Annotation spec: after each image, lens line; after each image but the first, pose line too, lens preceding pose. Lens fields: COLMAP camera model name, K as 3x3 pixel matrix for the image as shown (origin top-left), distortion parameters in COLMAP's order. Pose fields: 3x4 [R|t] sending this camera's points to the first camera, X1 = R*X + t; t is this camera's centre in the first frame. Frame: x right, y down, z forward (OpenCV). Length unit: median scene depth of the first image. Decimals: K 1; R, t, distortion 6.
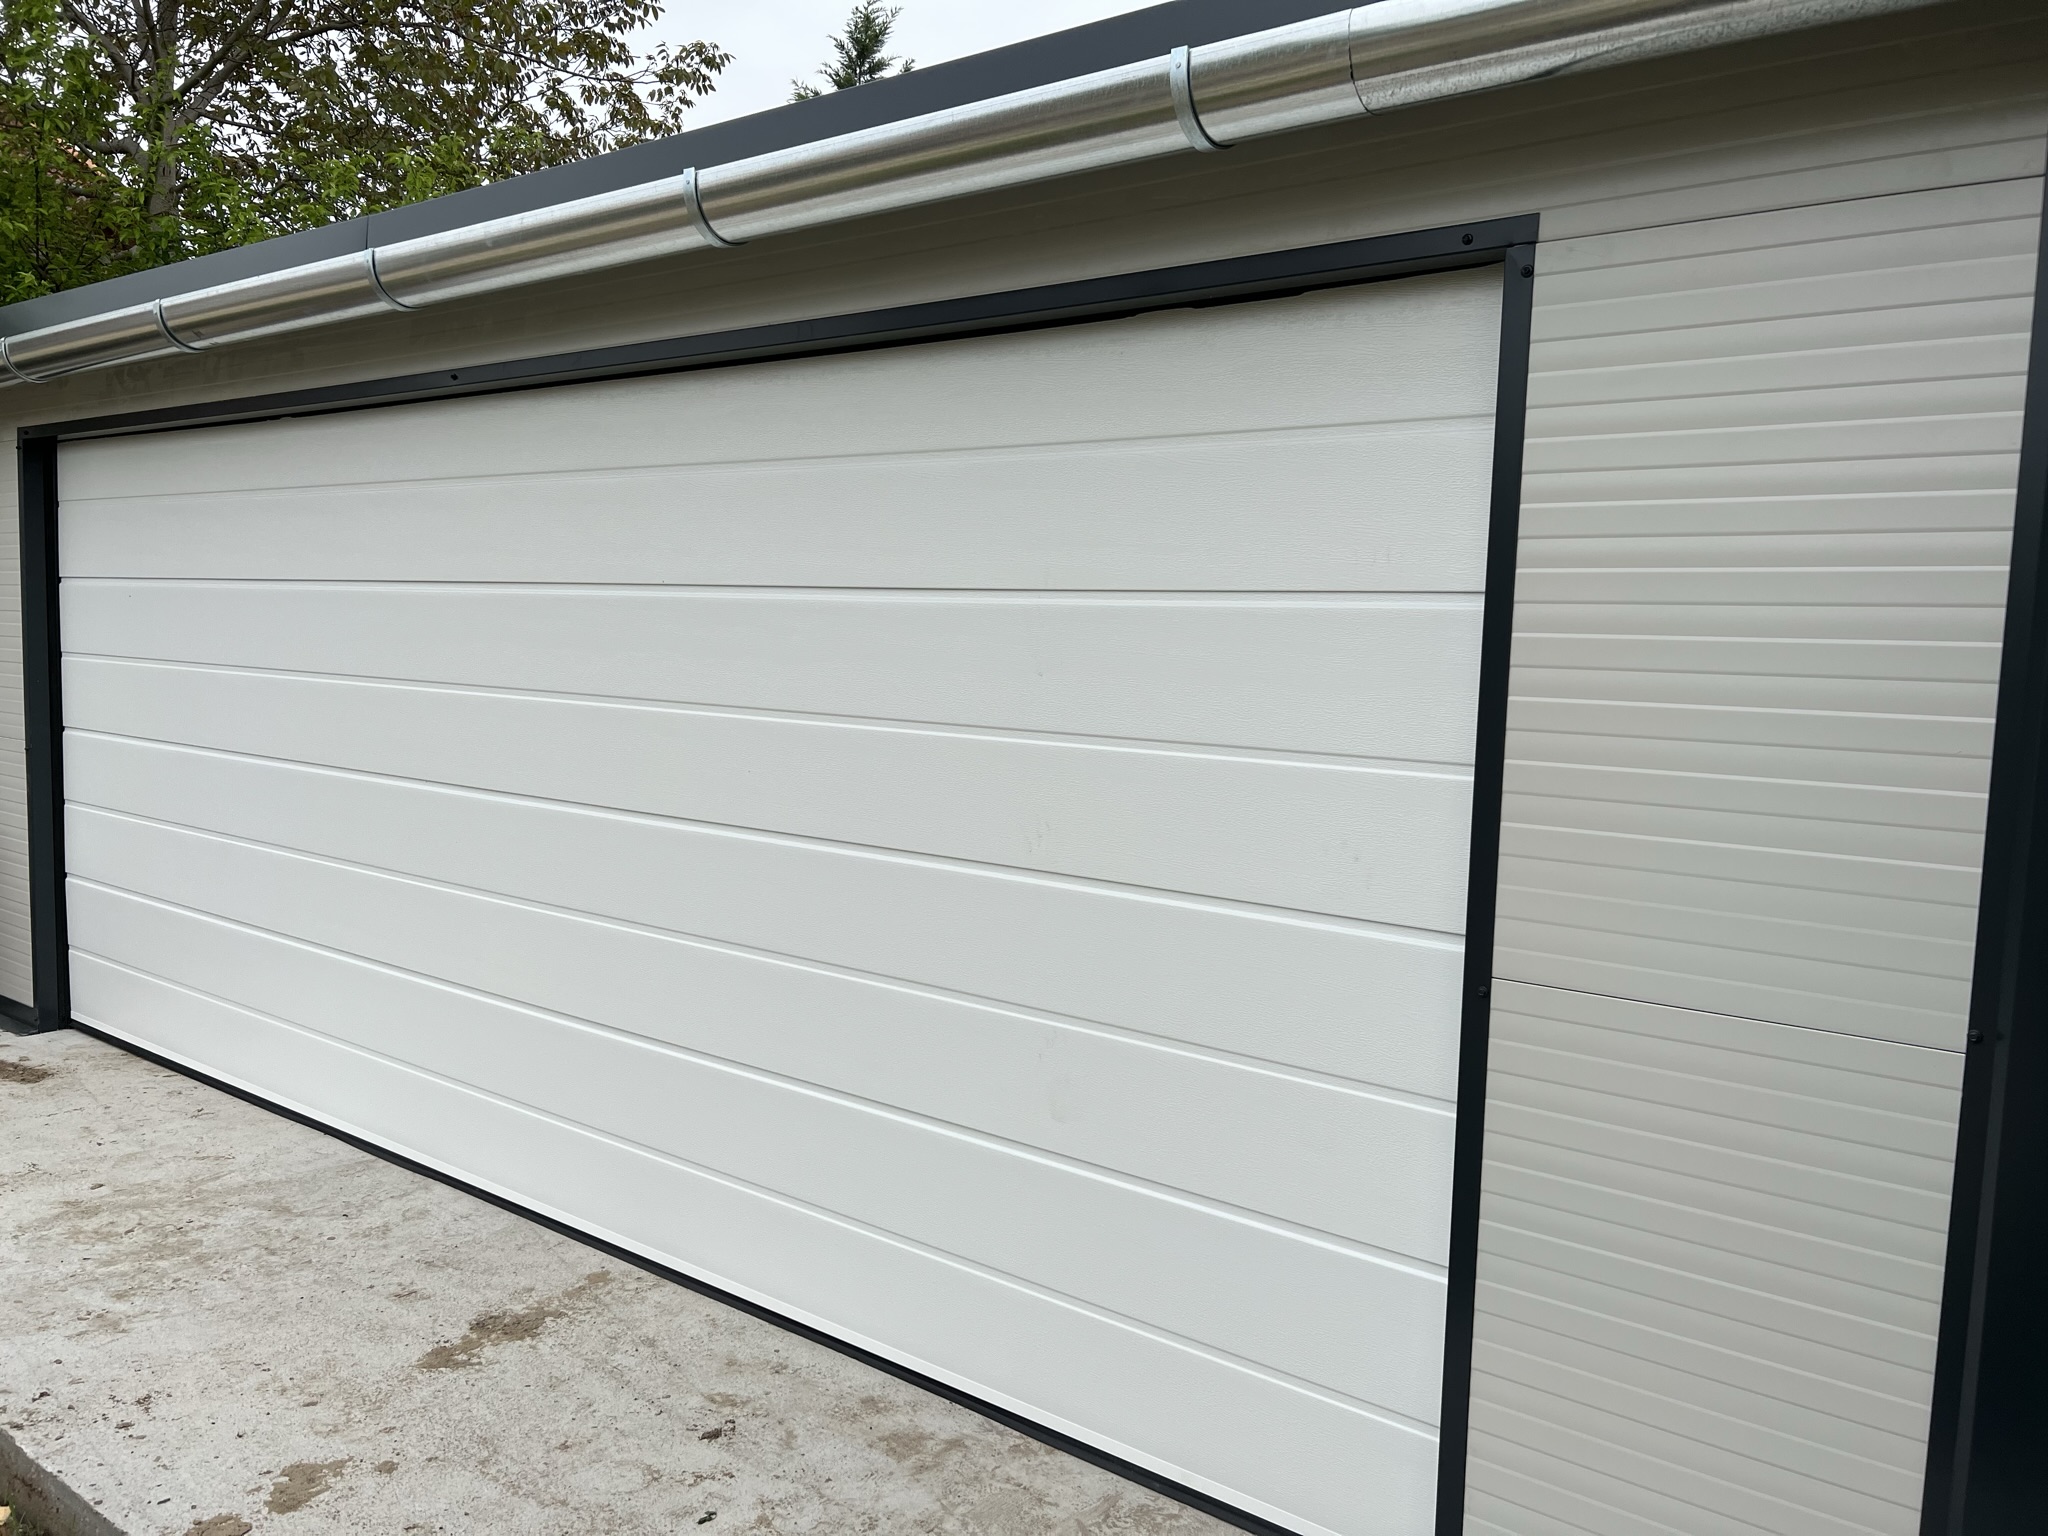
lens RADIAL K [[1544.8, 0, 1029.1], [0, 1544.8, 765.7], [0, 0, 1]] dist [0.048678, -0.045484]
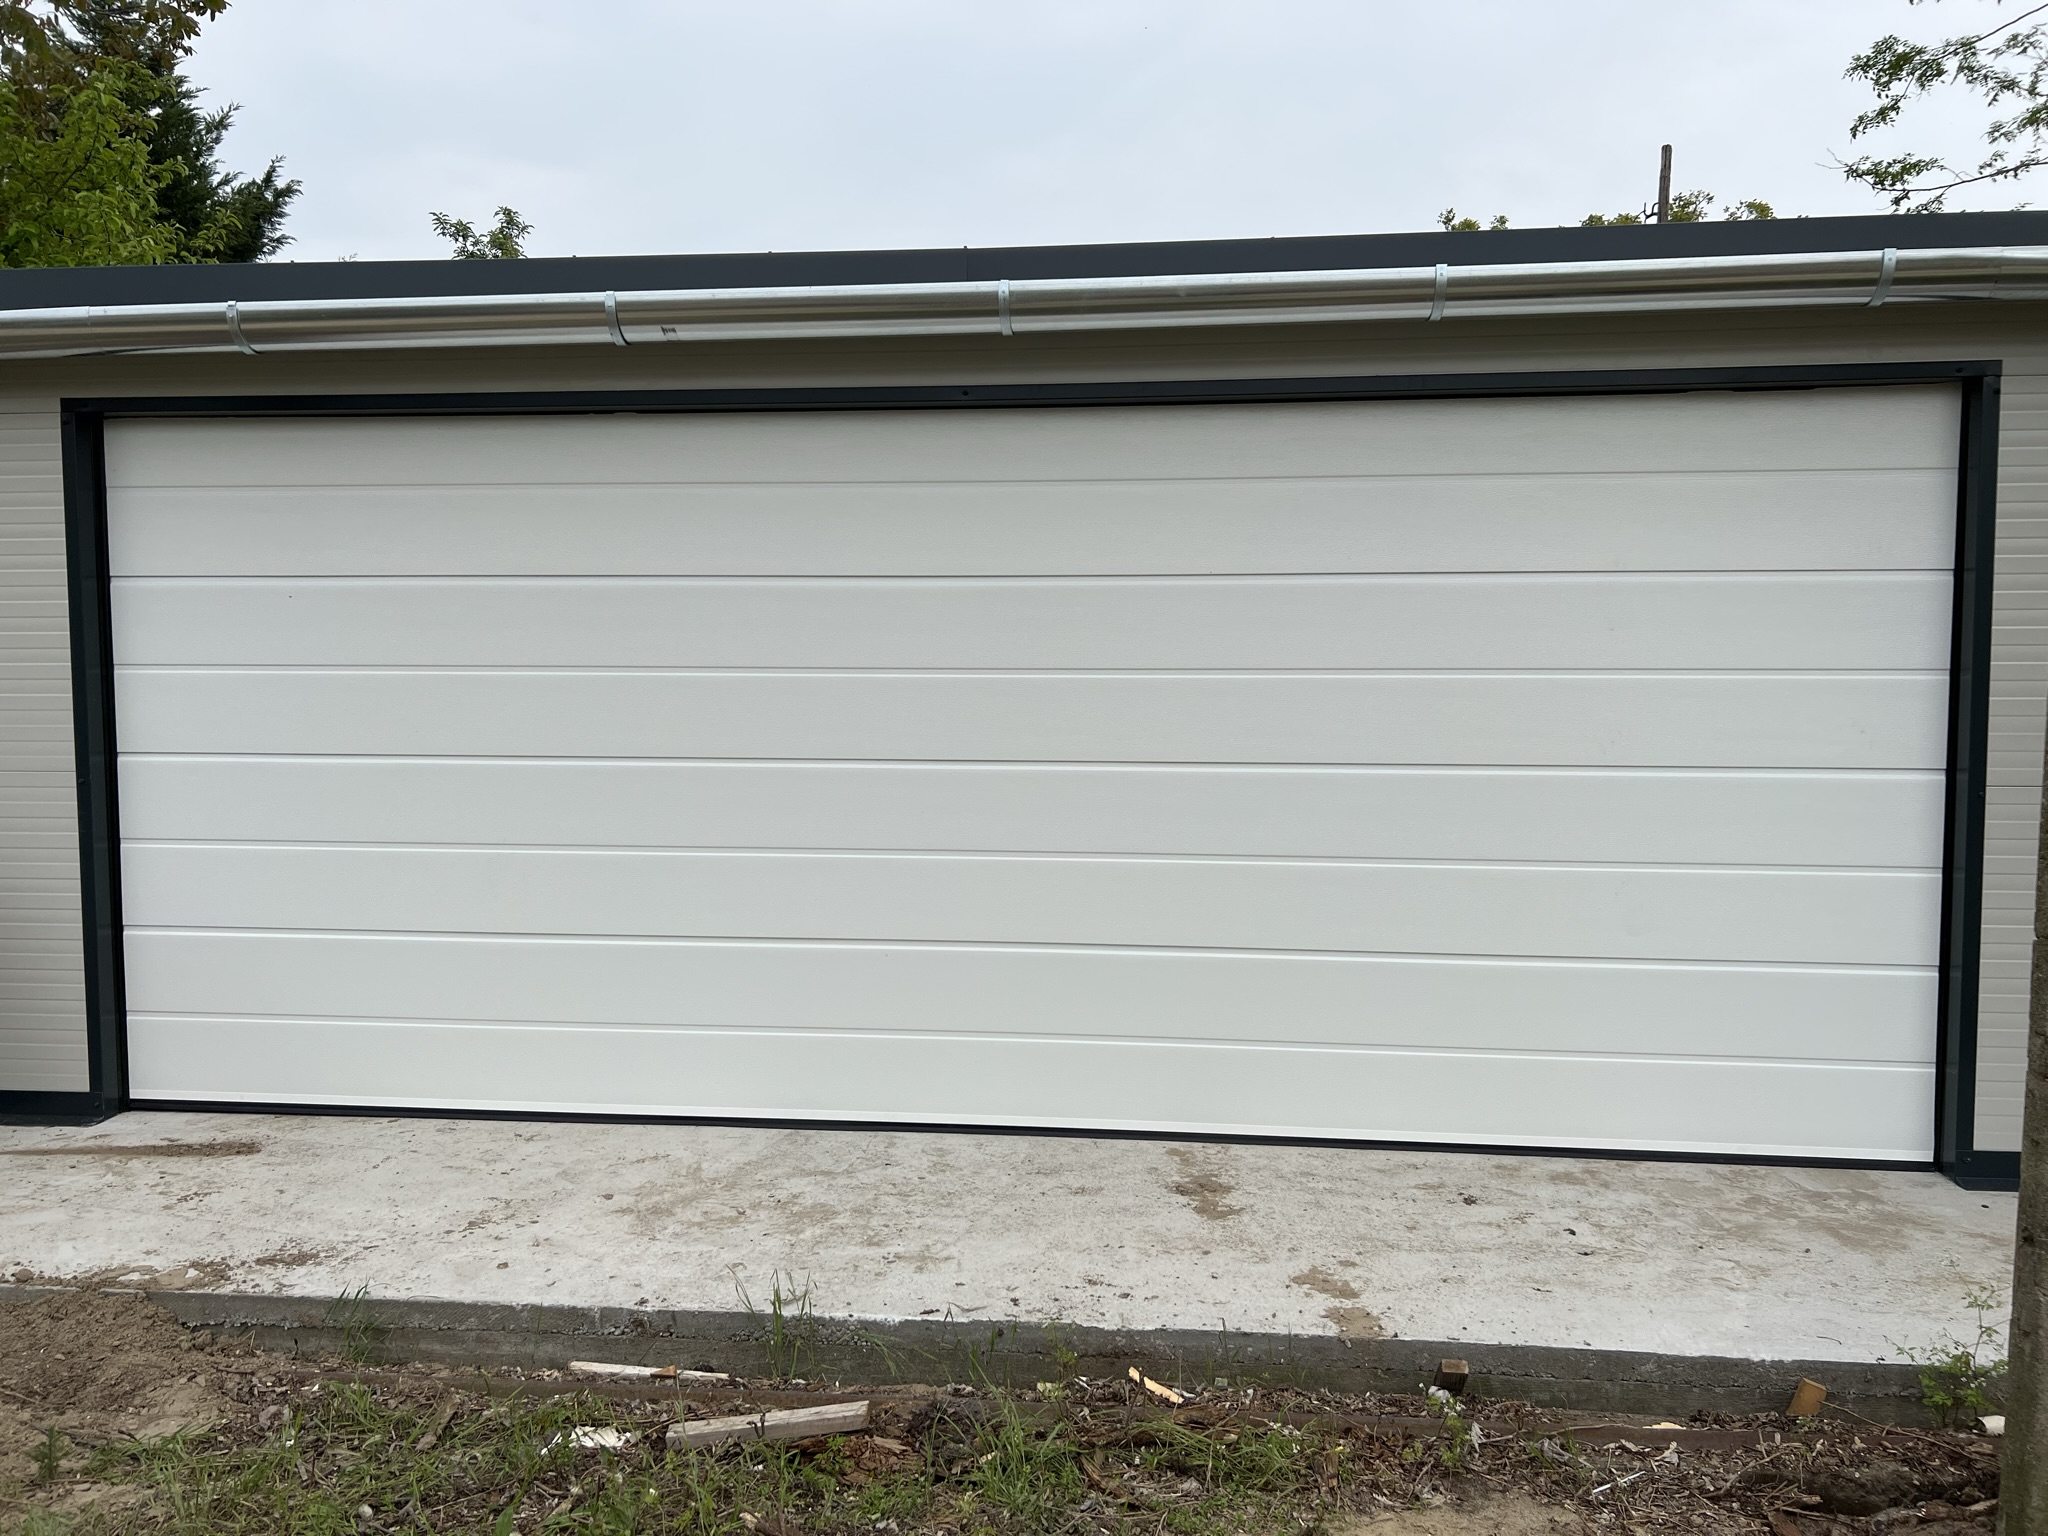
lens RADIAL K [[1544.8, 0, 1064.7], [0, 1544.8, 726.3], [0, 0, 1]] dist [0.048678, -0.045484]
pose [[0.851451, -0.059118, 0.521092, -1.009941], [0.070845, 0.997484, -0.002593, -0.000693], [-0.519628, 0.039125, 0.853496, 0.017254]]
